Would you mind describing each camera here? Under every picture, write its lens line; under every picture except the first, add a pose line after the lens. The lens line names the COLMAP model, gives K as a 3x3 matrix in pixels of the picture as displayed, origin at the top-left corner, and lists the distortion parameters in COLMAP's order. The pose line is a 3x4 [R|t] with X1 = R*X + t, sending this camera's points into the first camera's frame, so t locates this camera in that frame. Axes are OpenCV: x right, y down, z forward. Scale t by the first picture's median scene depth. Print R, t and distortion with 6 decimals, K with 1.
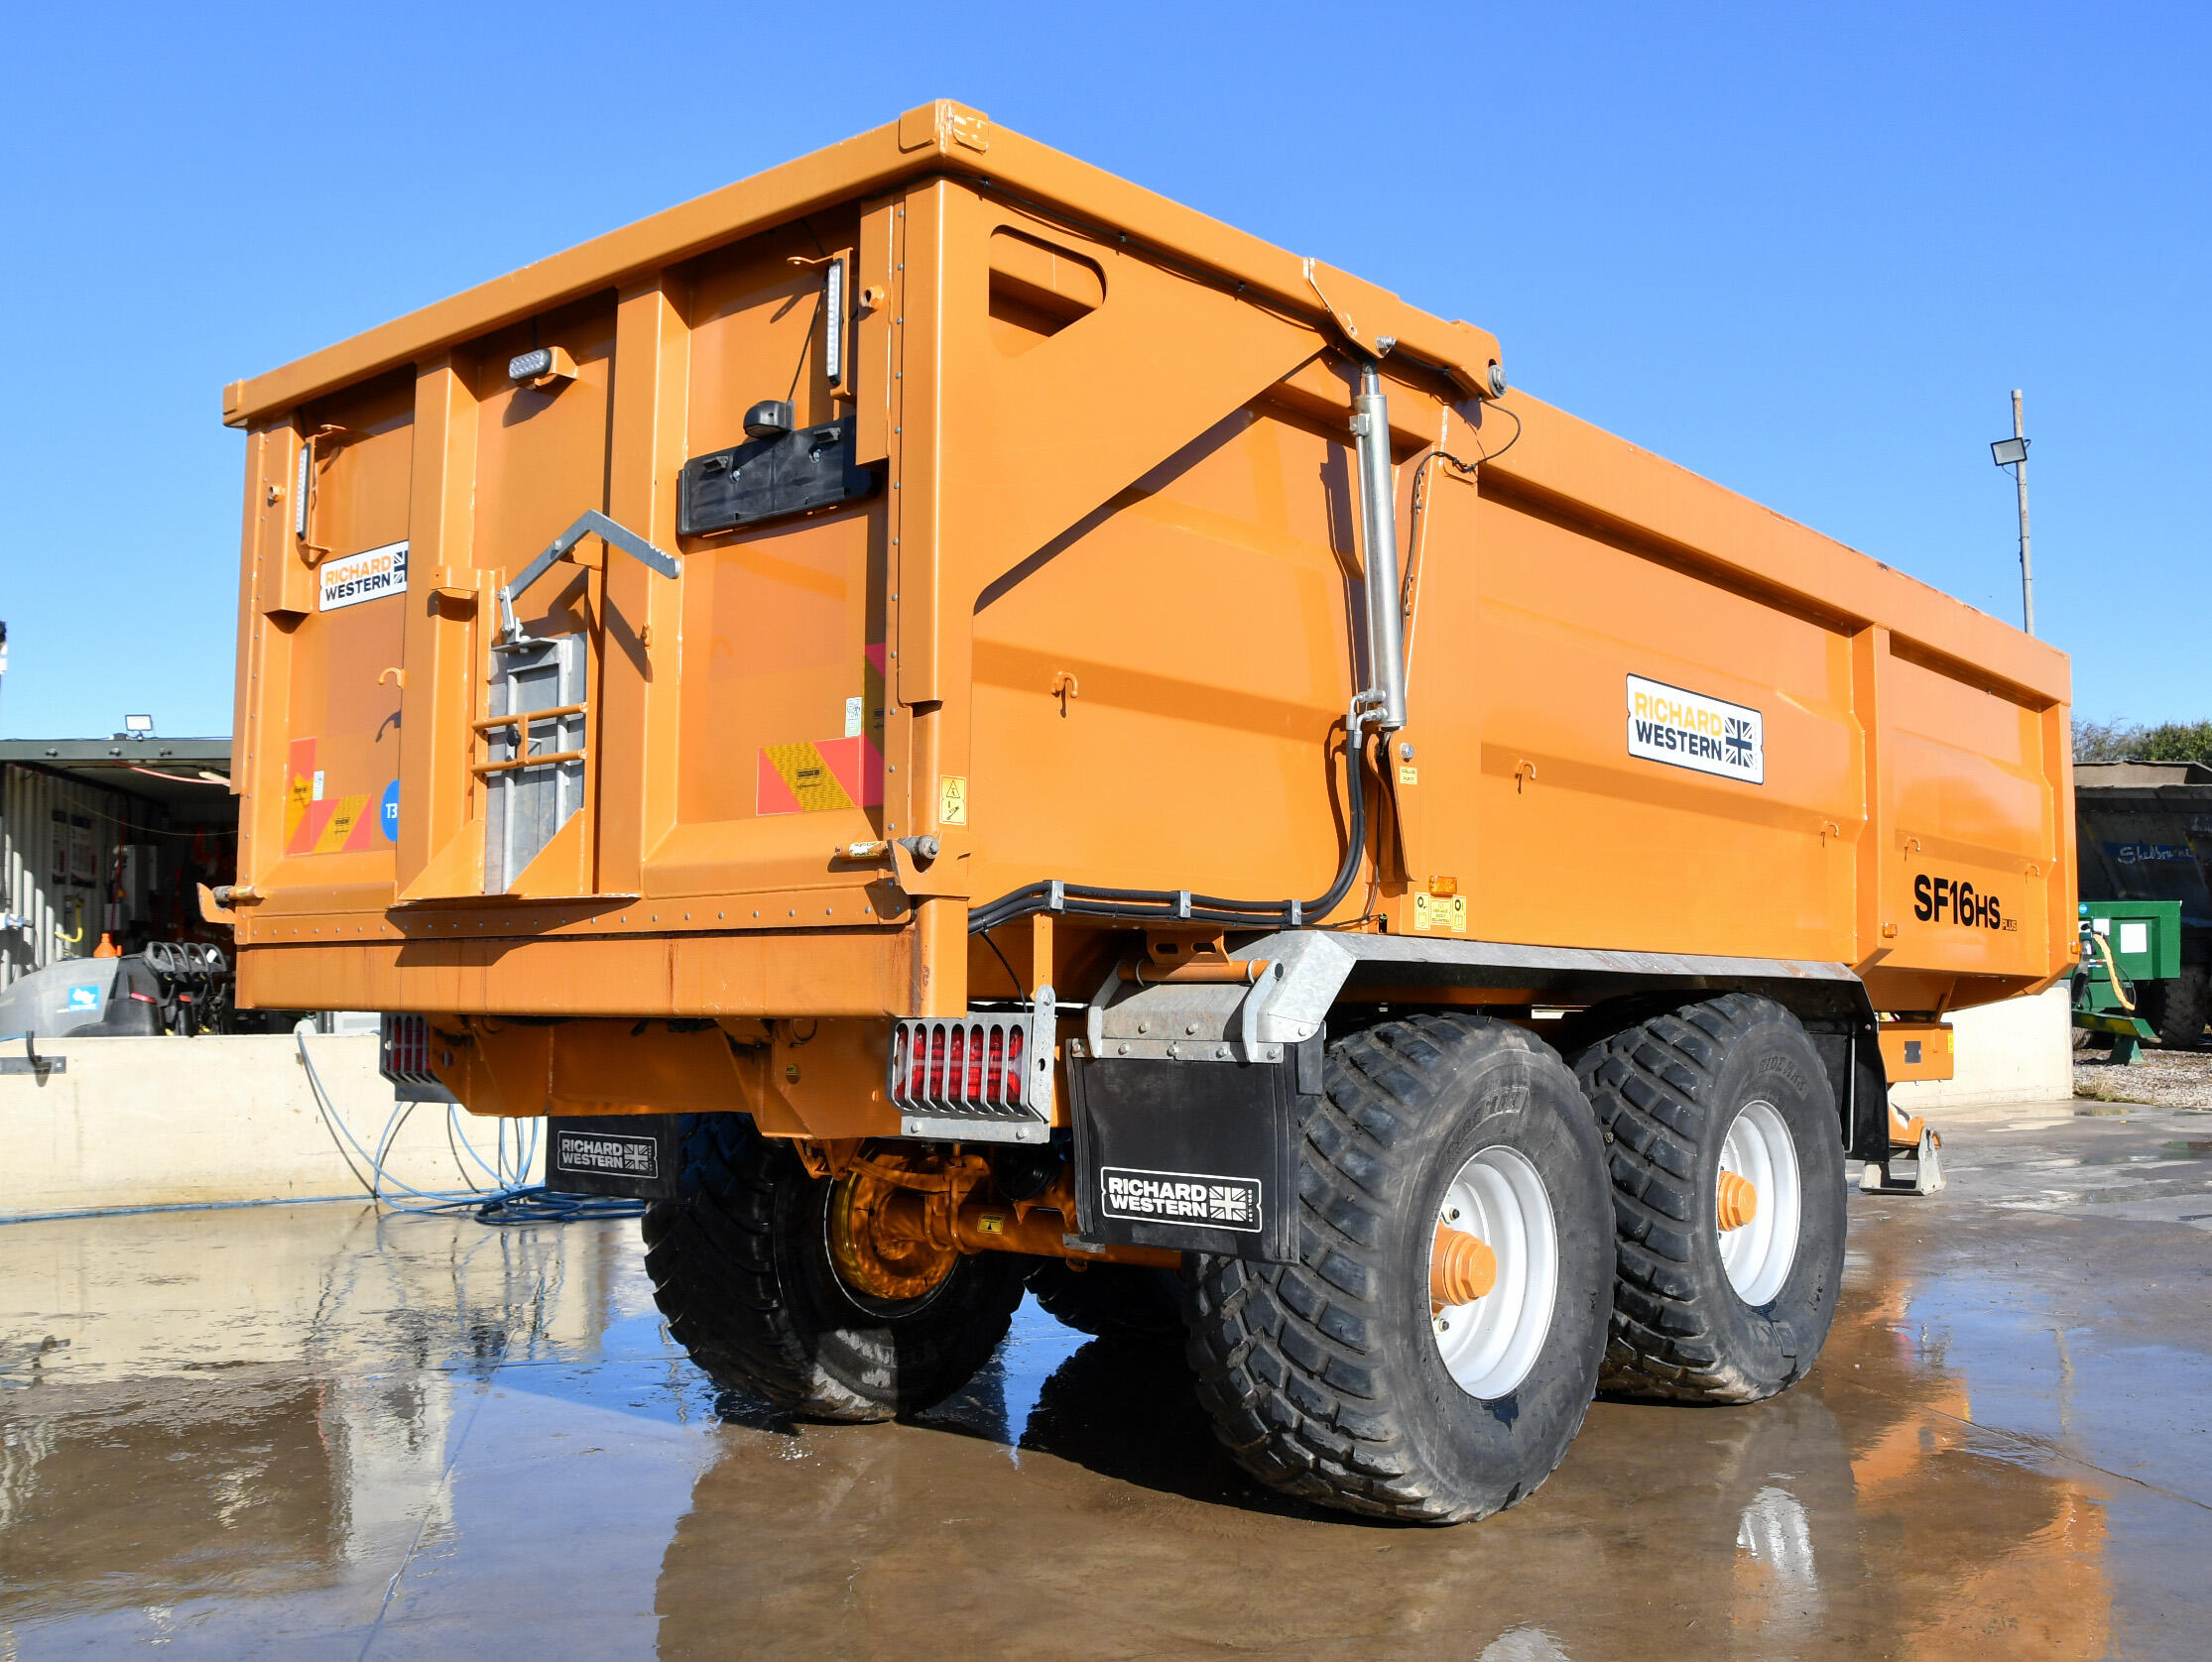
lens RADIAL K [[2203.6, 0, 1106.0], [0, 2203.6, 831.0], [0, 0, 1]] dist [-0.148442, 0.105938]
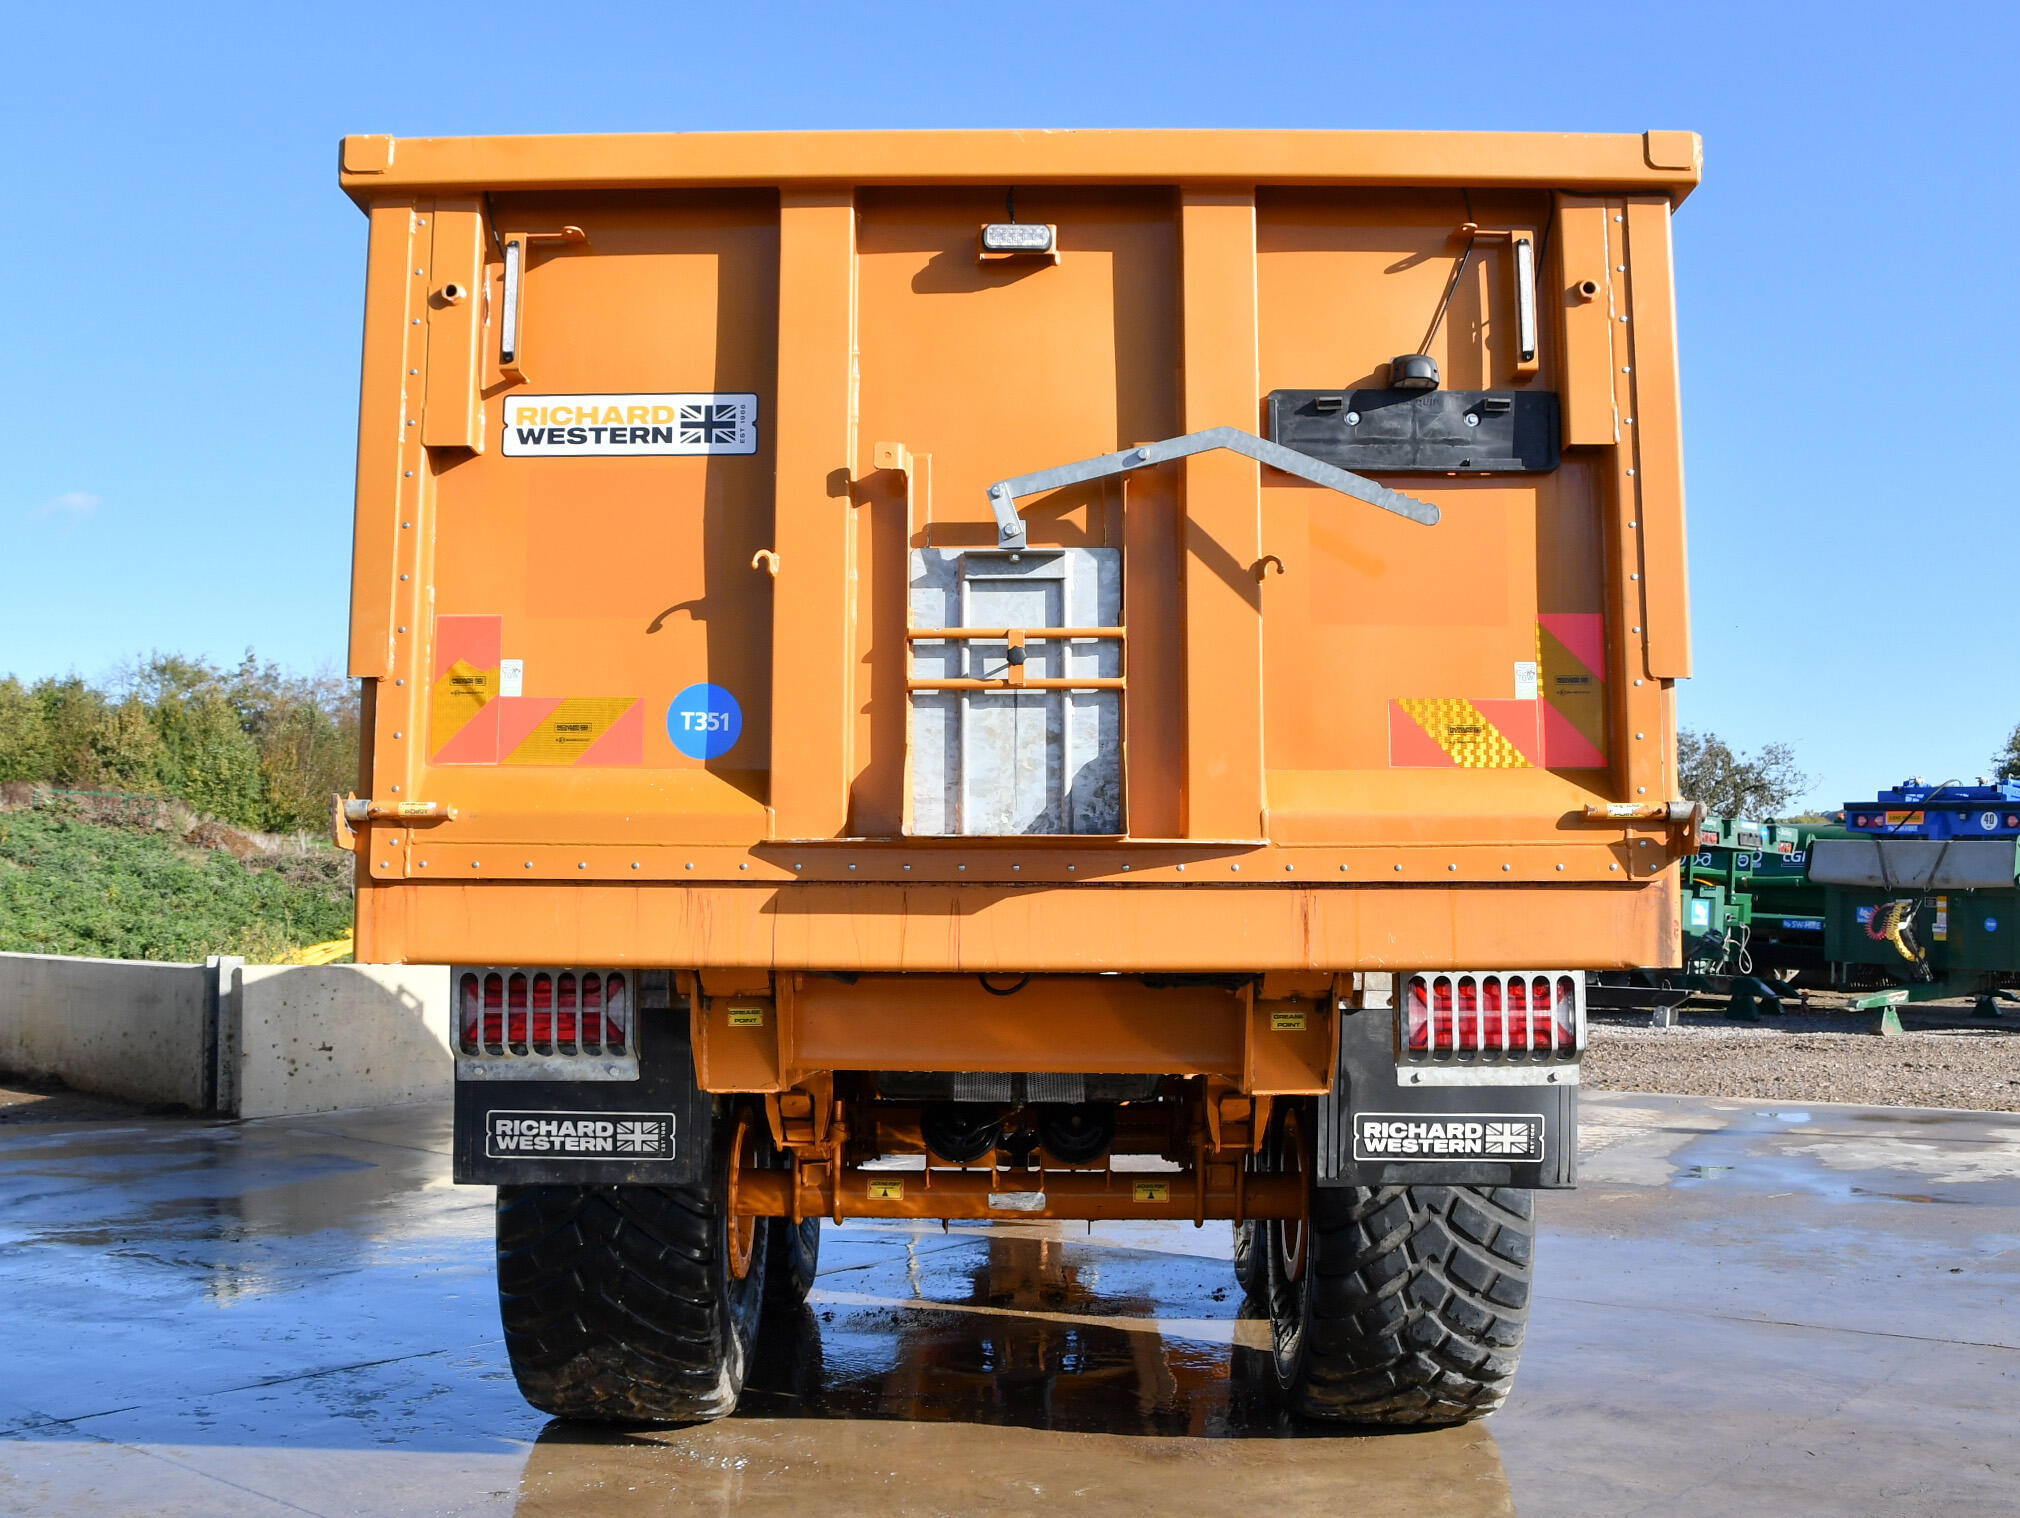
lens RADIAL K [[2200.5, 0, 1037.1], [0, 2200.5, 717.5], [0, 0, 1]] dist [-0.139066, 0.013904]
pose [[0.759020, 0.072864, 0.646977, -0.770993], [-0.053069, 0.997335, -0.050062, 0.024015], [-0.648900, 0.003664, 0.760864, 0.292852]]
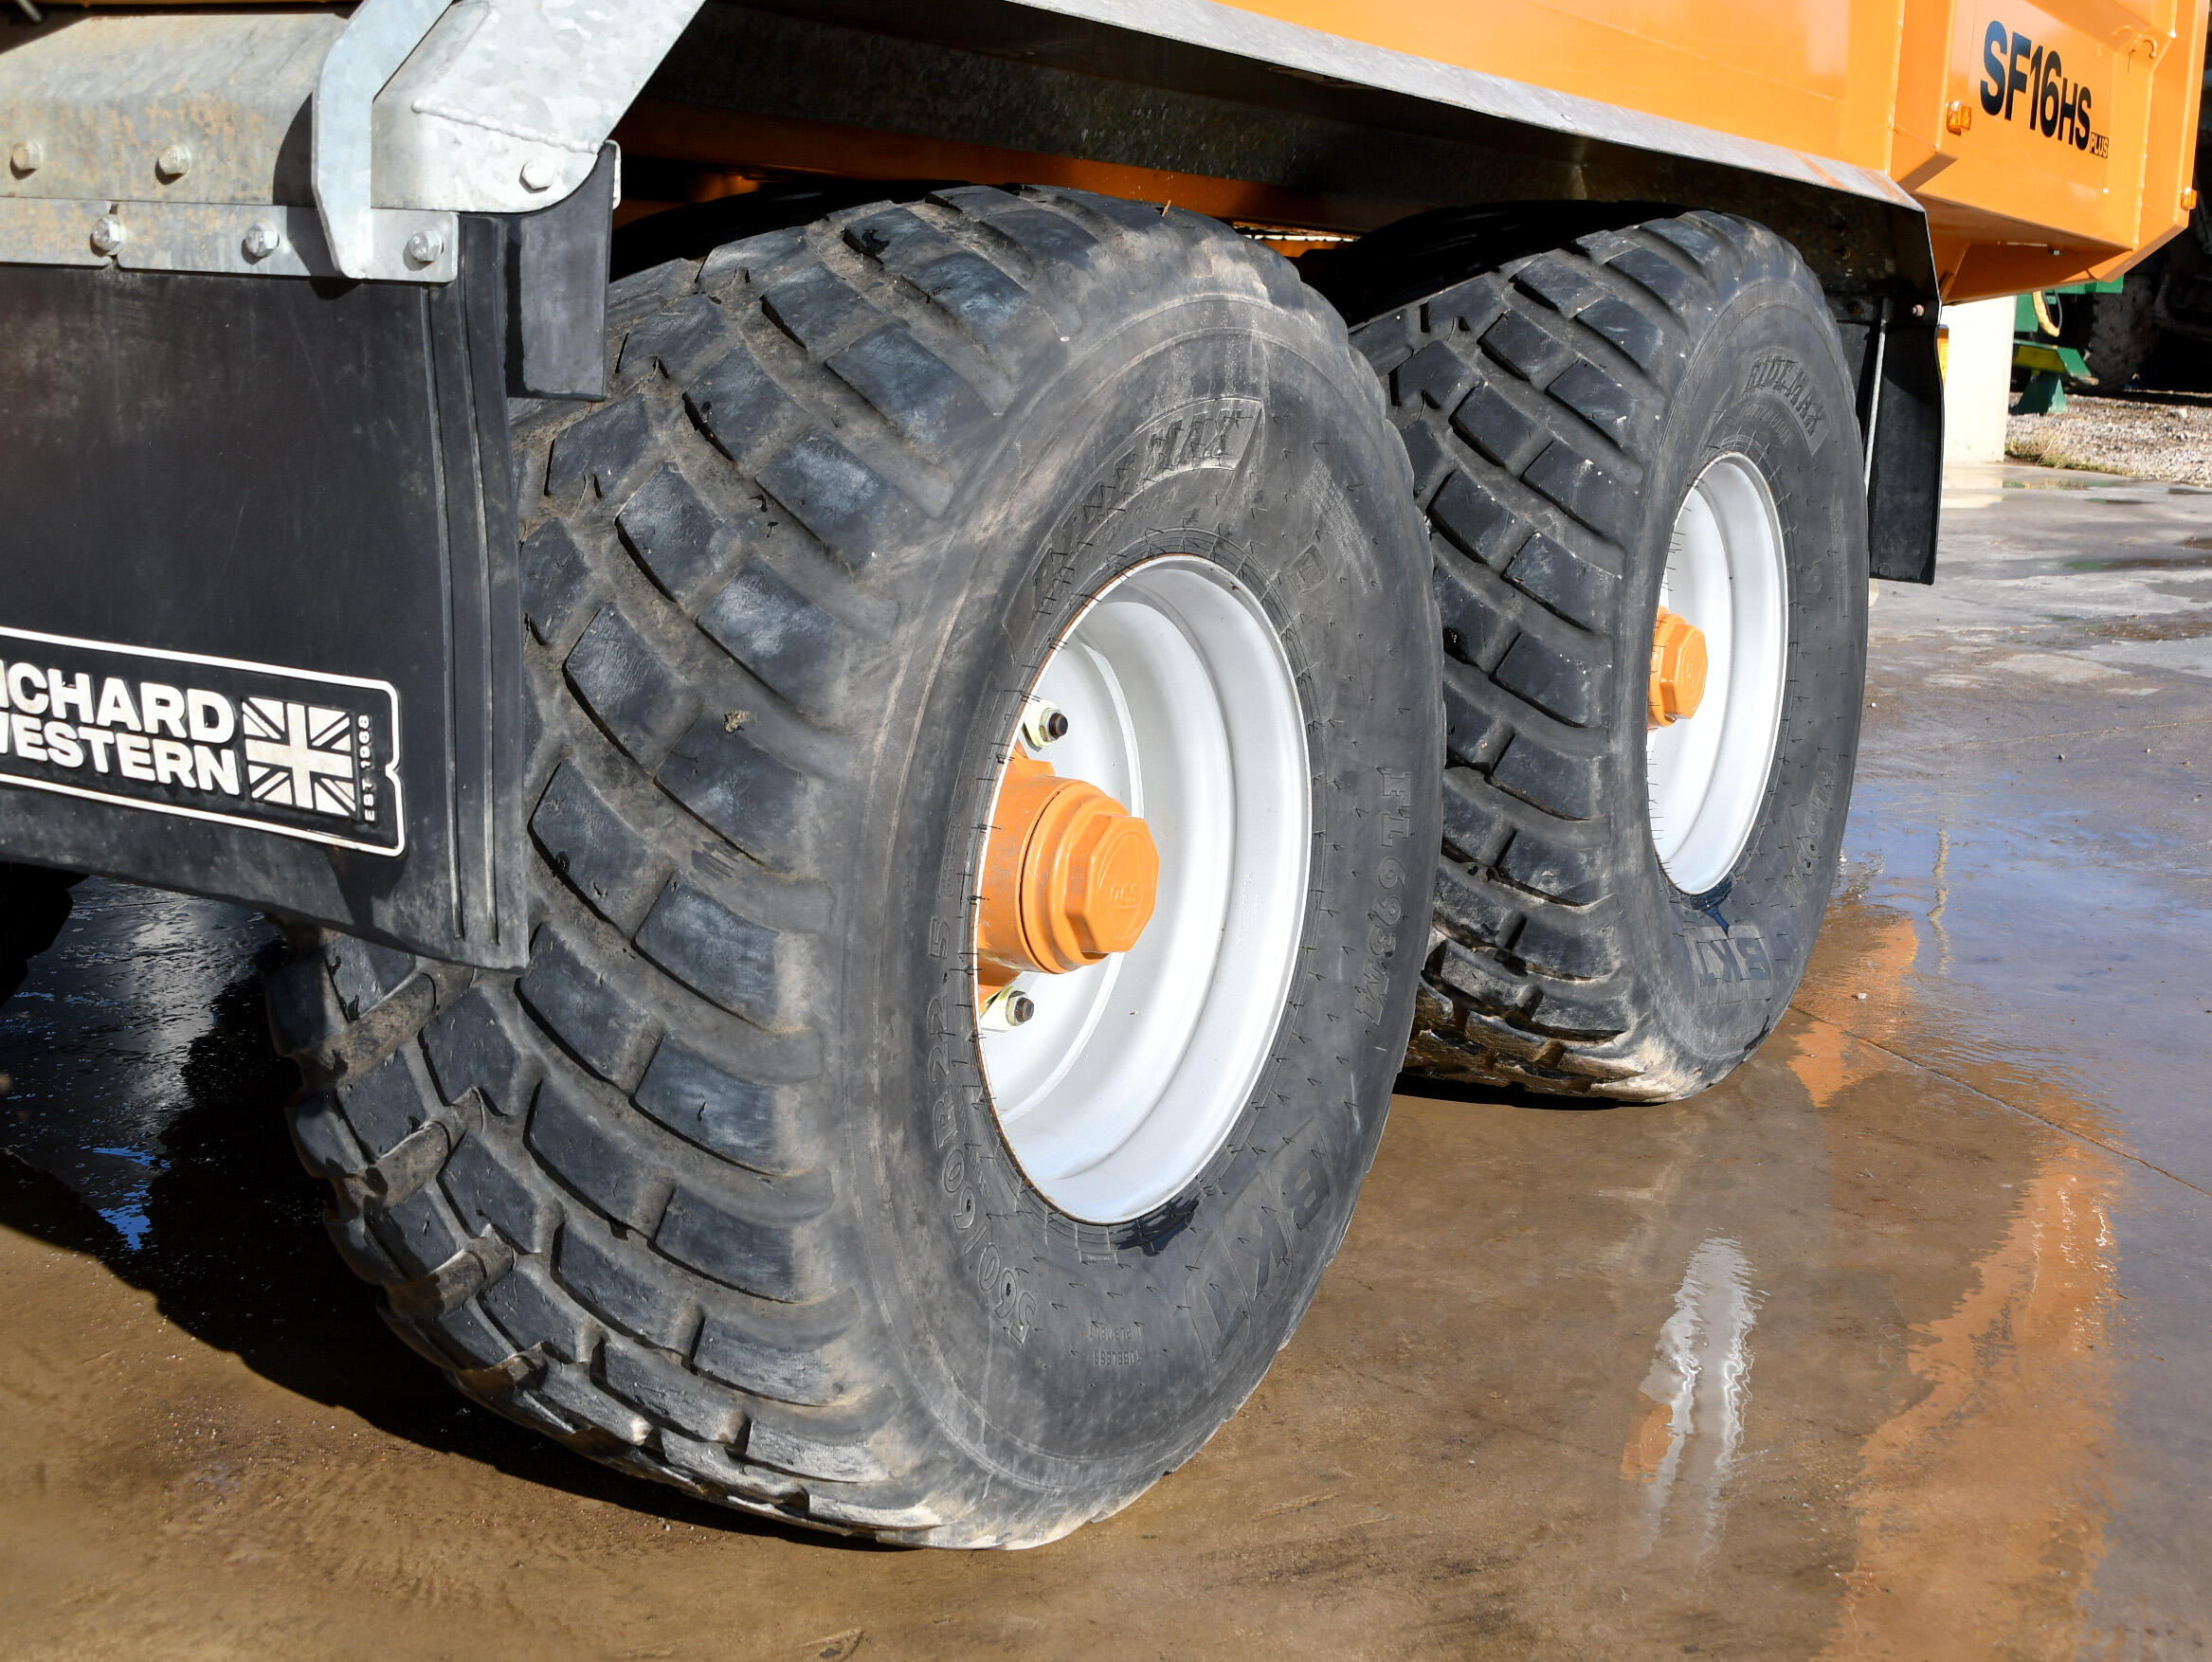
lens RADIAL K [[2883.3, 0, 1265.0], [0, 2883.3, 834.4], [0, 0, 1]] dist [-0.084505, 0.117284]
pose [[0.975175, -0.005502, 0.221366, 0.089286], [-0.052345, 0.965631, 0.254592, 0.066968], [-0.215159, -0.259859, 0.941371, 0.546552]]
